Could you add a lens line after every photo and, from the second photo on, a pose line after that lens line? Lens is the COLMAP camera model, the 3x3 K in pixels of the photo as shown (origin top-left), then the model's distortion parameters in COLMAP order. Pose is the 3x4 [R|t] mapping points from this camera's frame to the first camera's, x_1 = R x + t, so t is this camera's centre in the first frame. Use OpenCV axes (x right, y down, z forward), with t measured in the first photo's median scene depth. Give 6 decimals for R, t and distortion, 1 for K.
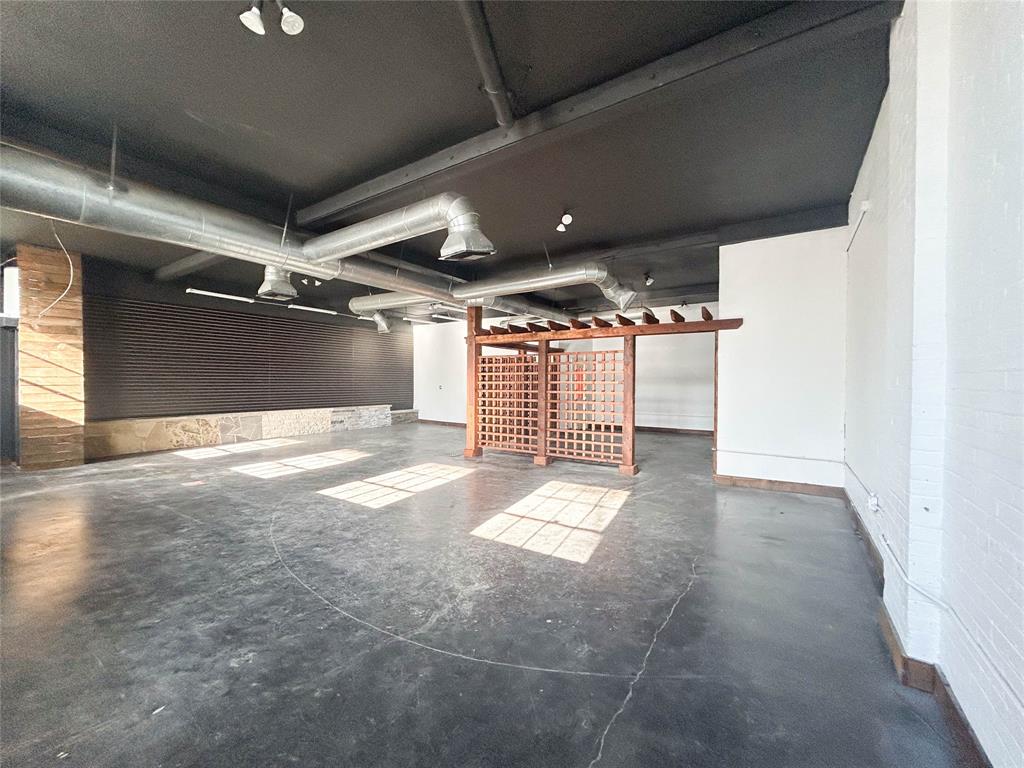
lens RADIAL K [[414.7, 0, 507.5], [0, 414.7, 387.1], [0, 0, 1]] dist [-0.004951, 0.002100]
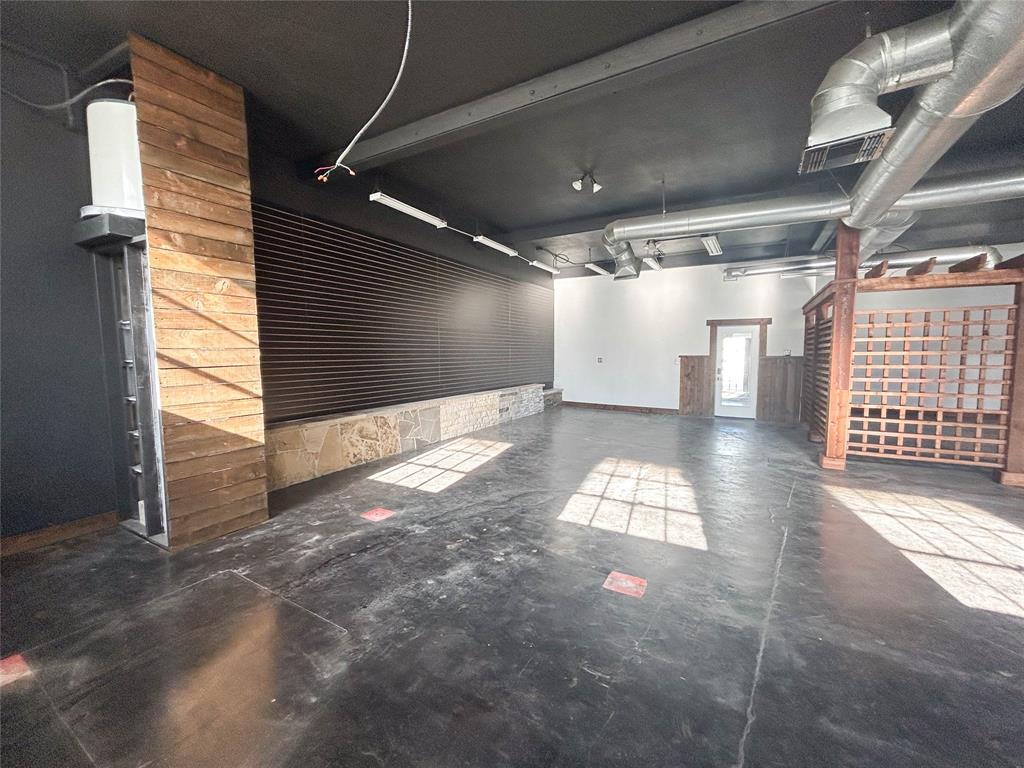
lens RADIAL K [[414.7, 0, 510.8], [0, 414.7, 385.8], [0, 0, 1]] dist [-0.004951, 0.002100]
pose [[0.997009, -0.013847, 0.076033, -0.958224], [0.008570, 0.997559, 0.069300, -0.015144], [-0.076807, -0.068441, 0.994694, 0.601272]]
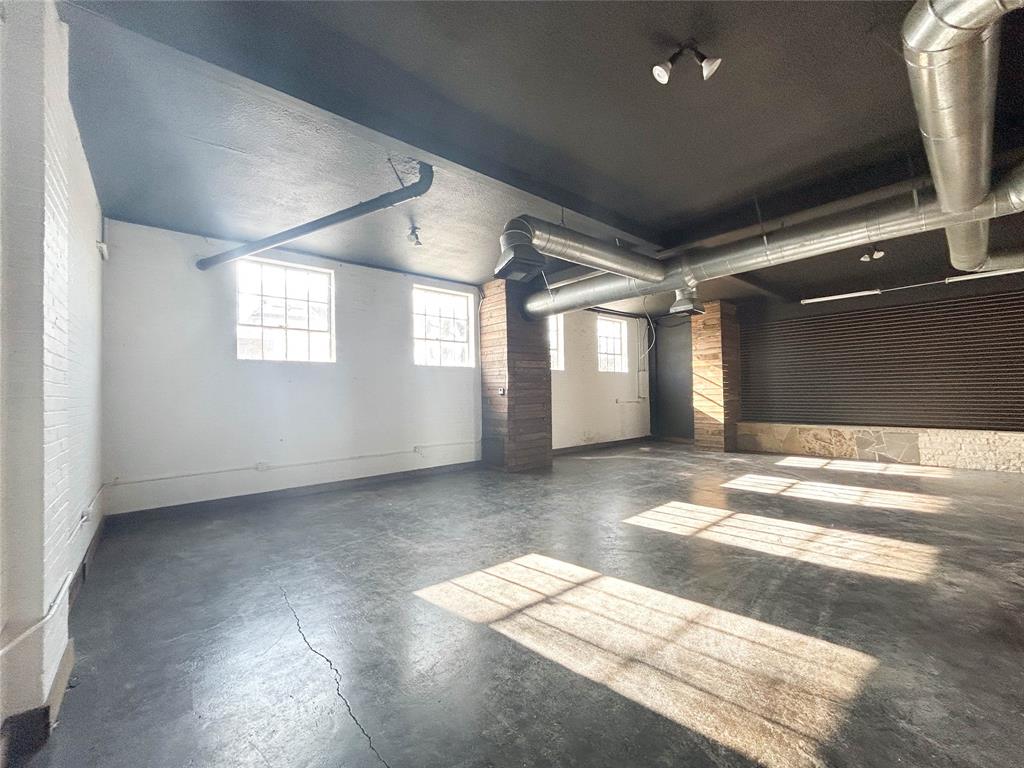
lens RADIAL K [[414.7, 0, 515.5], [0, 414.7, 387.9], [0, 0, 1]] dist [-0.004951, 0.002100]
pose [[-0.258845, -0.011735, -0.965848, 0.611397], [0.002019, 0.999917, -0.012690, -0.012949], [0.965917, -0.005235, -0.258800, 0.869149]]
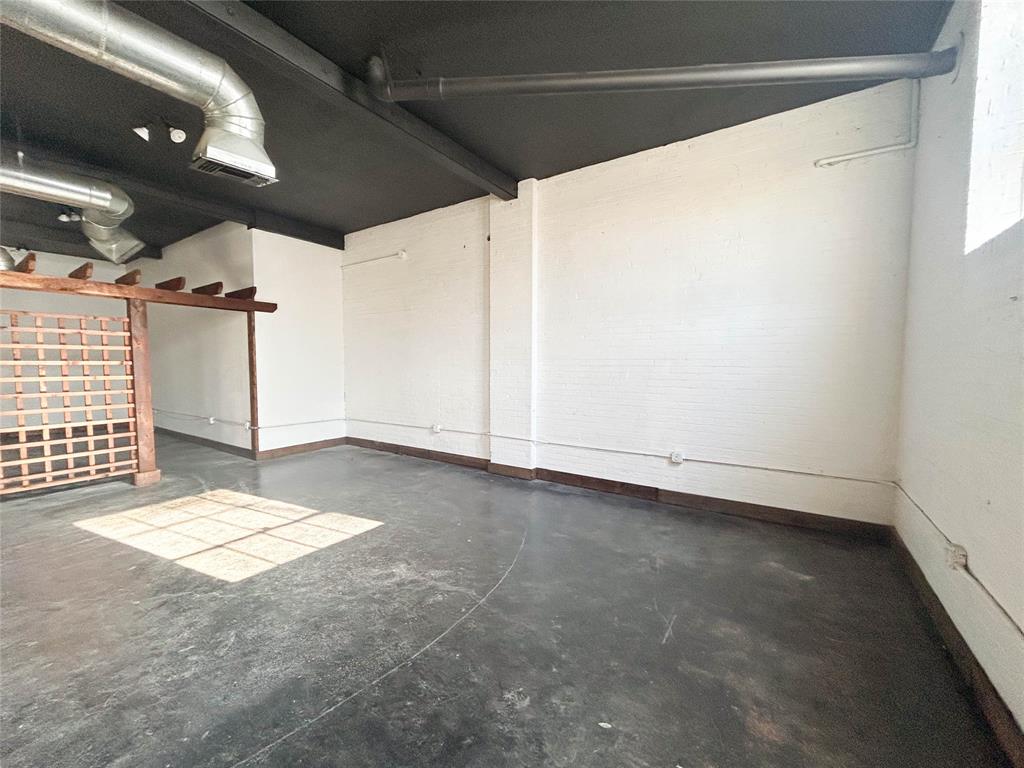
lens RADIAL K [[414.7, 0, 515.6], [0, 414.7, 386.5], [0, 0, 1]] dist [-0.004951, 0.002100]
pose [[-0.008460, -0.057833, 0.998290, -0.549255], [0.011020, 0.998260, 0.057925, -0.004757], [-0.999903, 0.011492, -0.007808, 0.385098]]
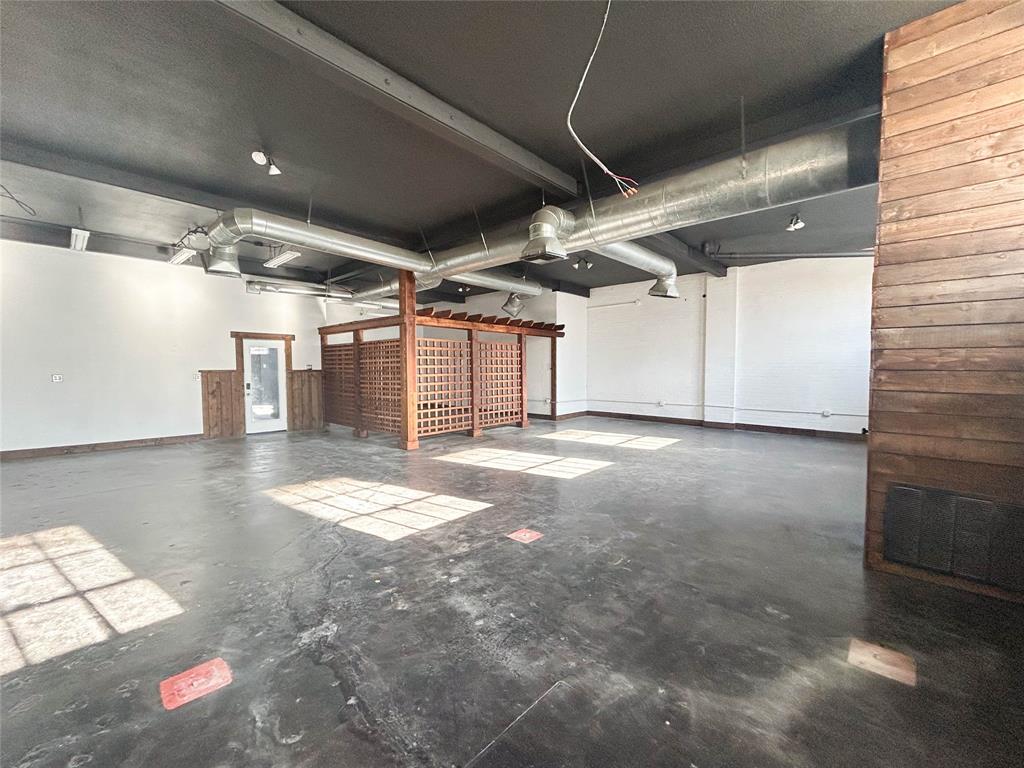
lens RADIAL K [[414.7, 0, 509.7], [0, 414.7, 386.4], [0, 0, 1]] dist [-0.004951, 0.002100]
pose [[0.151366, -0.050933, 0.987165, -1.408041], [0.014297, 0.998680, 0.049335, -0.014358], [-0.988374, 0.006646, 0.151894, 0.970781]]
